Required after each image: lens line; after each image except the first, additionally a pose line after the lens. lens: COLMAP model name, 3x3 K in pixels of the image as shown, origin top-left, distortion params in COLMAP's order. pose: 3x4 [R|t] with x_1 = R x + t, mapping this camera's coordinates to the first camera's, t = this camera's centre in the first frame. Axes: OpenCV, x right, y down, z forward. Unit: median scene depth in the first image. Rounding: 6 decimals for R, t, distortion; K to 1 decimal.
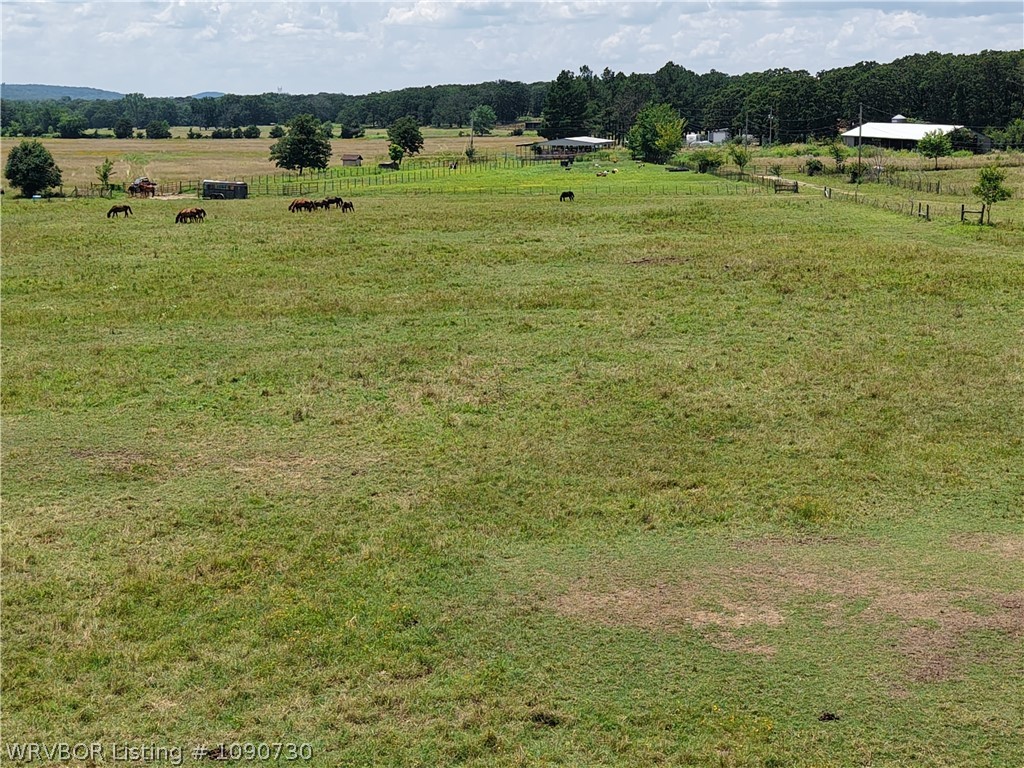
lens RADIAL K [[1782.1, 0, 511.3], [0, 1782.1, 382.1], [0, 0, 1]] dist [0.127538, 0.000000]
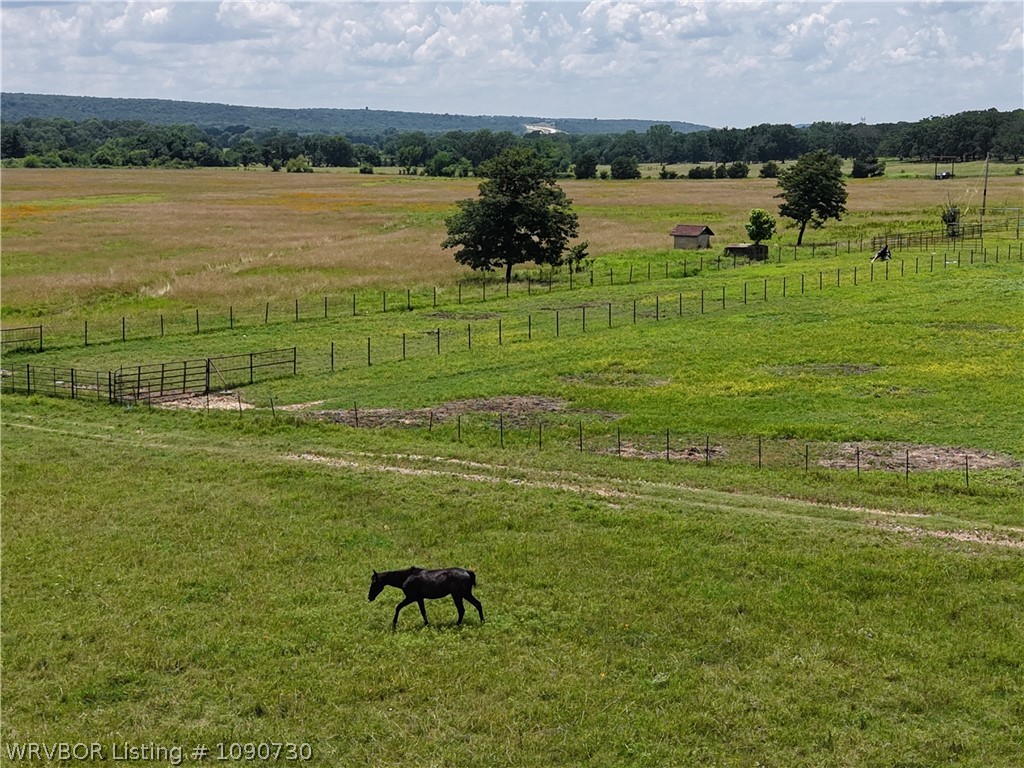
lens RADIAL K [[1782.1, 0, 516.0], [0, 1782.1, 386.2], [0, 0, 1]] dist [0.127538, 0.000000]
pose [[0.945423, 0.042654, -0.323043, 0.024554], [-0.047474, 0.998848, -0.007051, -0.057062], [0.322369, 0.022002, 0.946358, 0.377682]]
